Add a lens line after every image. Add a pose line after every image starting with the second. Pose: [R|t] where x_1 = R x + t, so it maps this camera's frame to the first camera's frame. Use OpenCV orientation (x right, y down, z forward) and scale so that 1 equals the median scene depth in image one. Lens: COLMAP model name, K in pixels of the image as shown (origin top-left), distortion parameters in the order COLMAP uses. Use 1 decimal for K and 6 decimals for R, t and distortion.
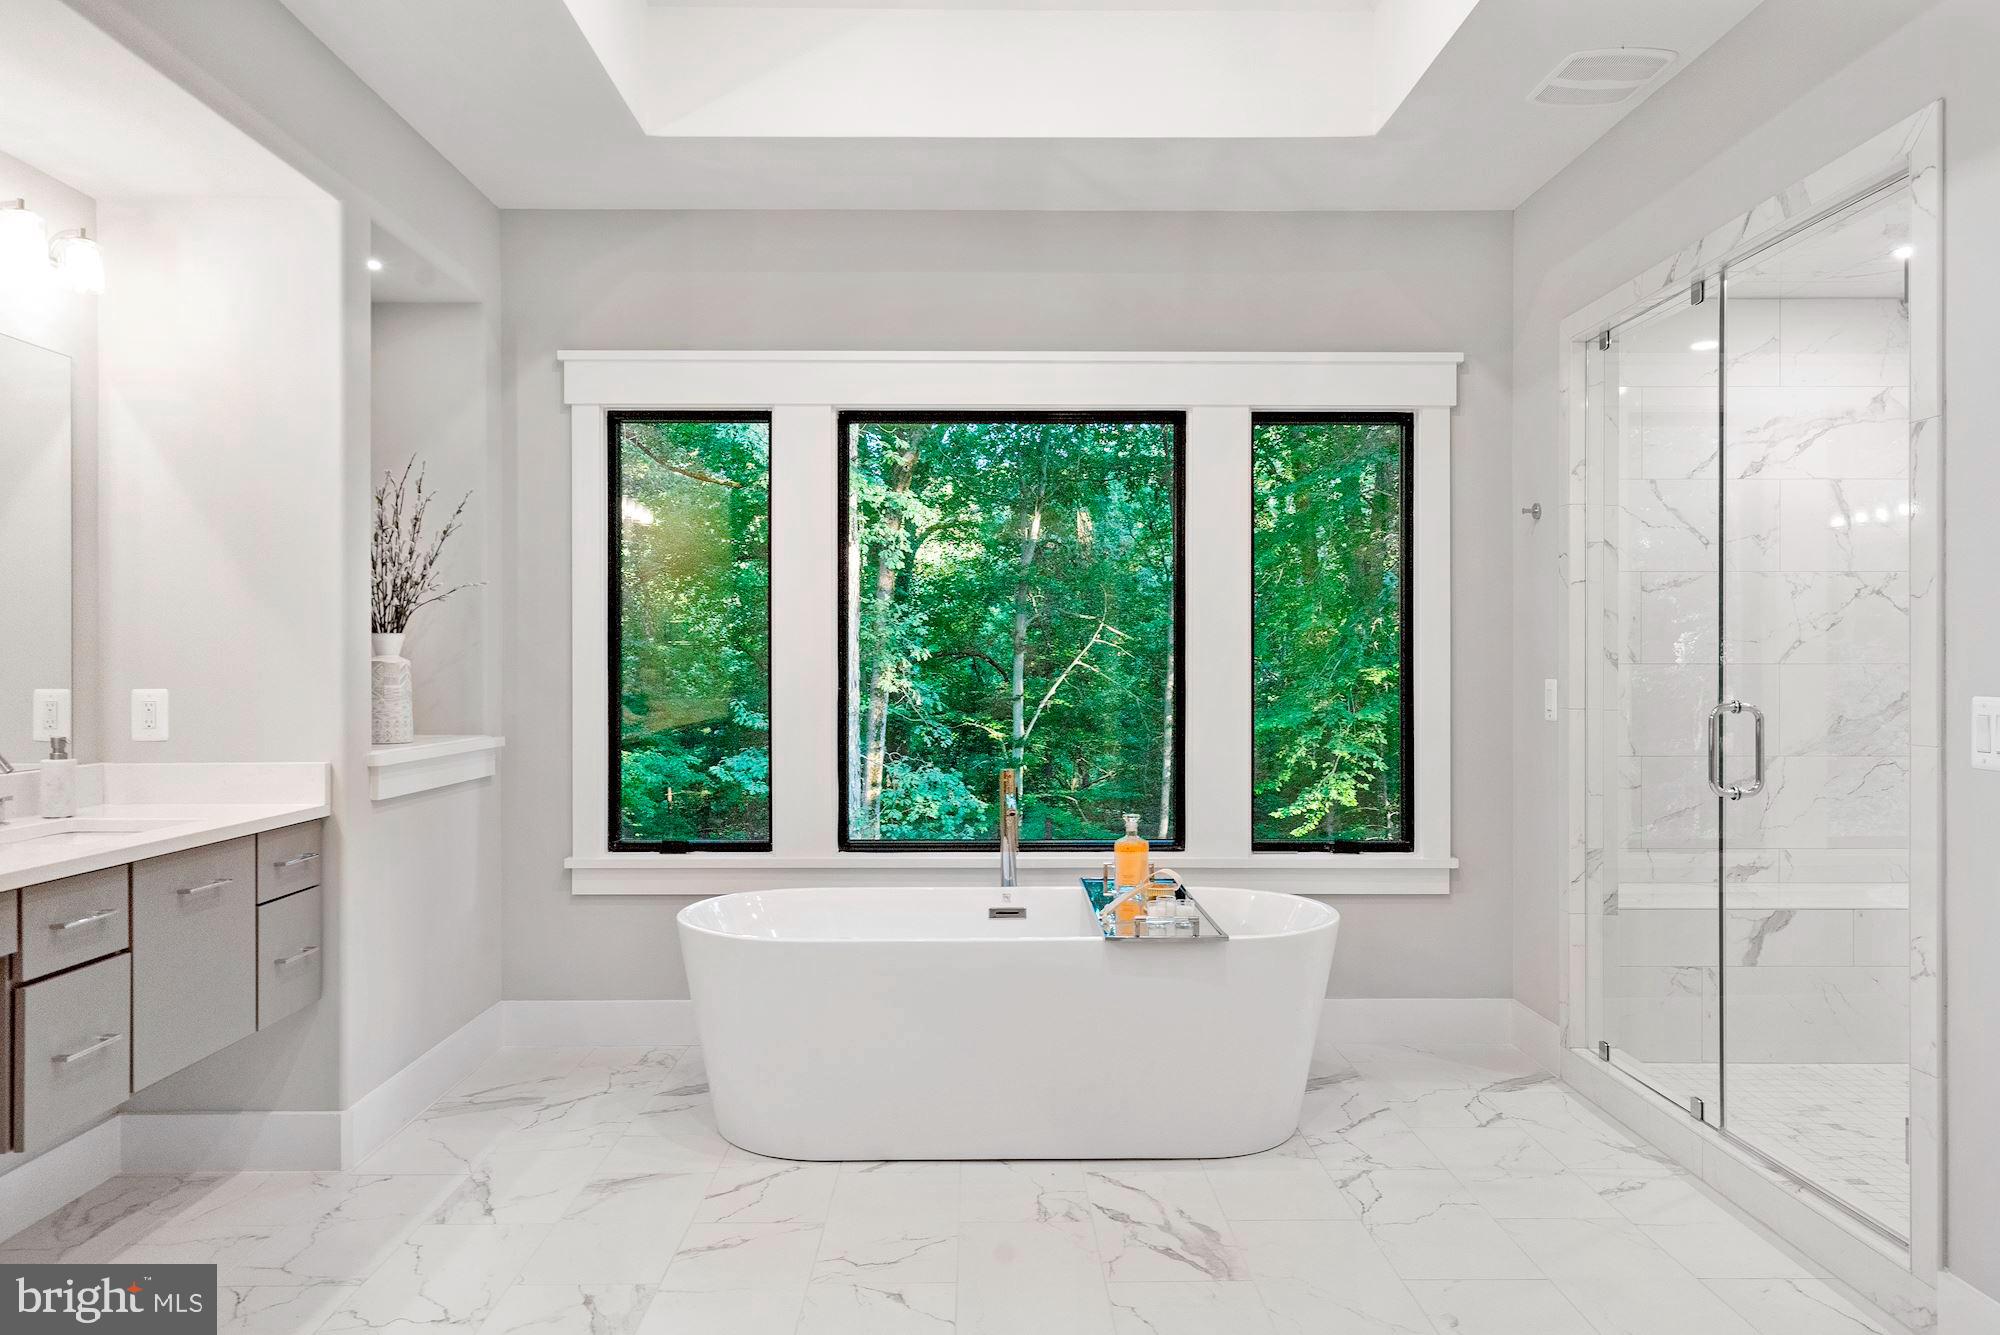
lens RADIAL K [[1396.7, 0, 1001.7], [0, 1396.7, 668.3], [0, 0, 1]] dist [0.002788, 0.001420]
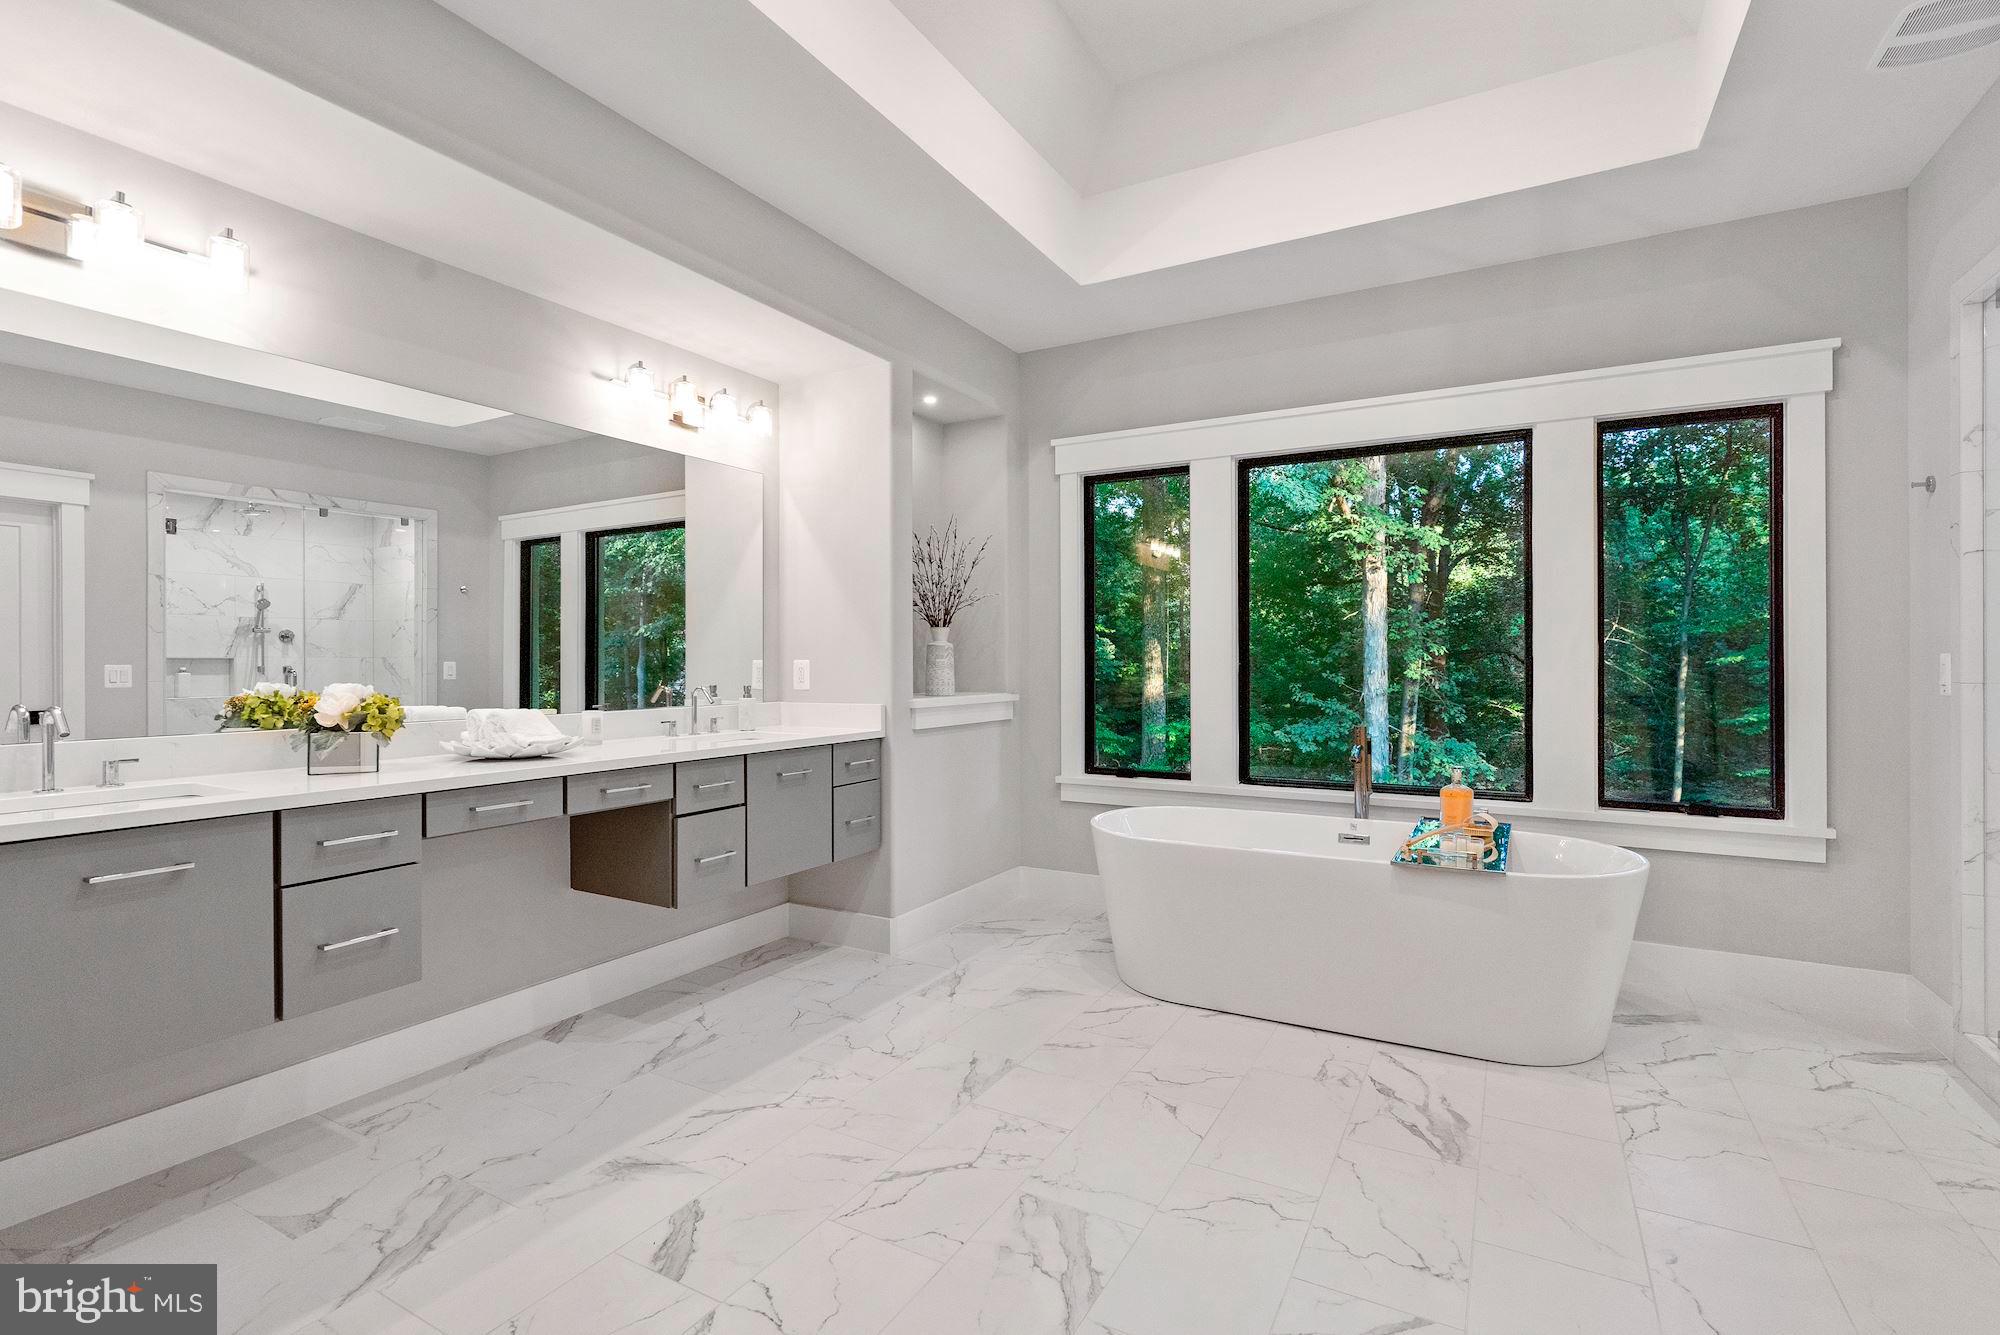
lens RADIAL K [[951.8, 0, 996.6], [0, 951.8, 661.9], [0, 0, 1]] dist [-0.004313, 0.001578]
pose [[0.858375, -0.001208, -0.513021, 0.177903], [-0.000878, 0.999992, -0.003824, 0.018439], [0.513022, 0.003733, 0.858368, 0.094095]]
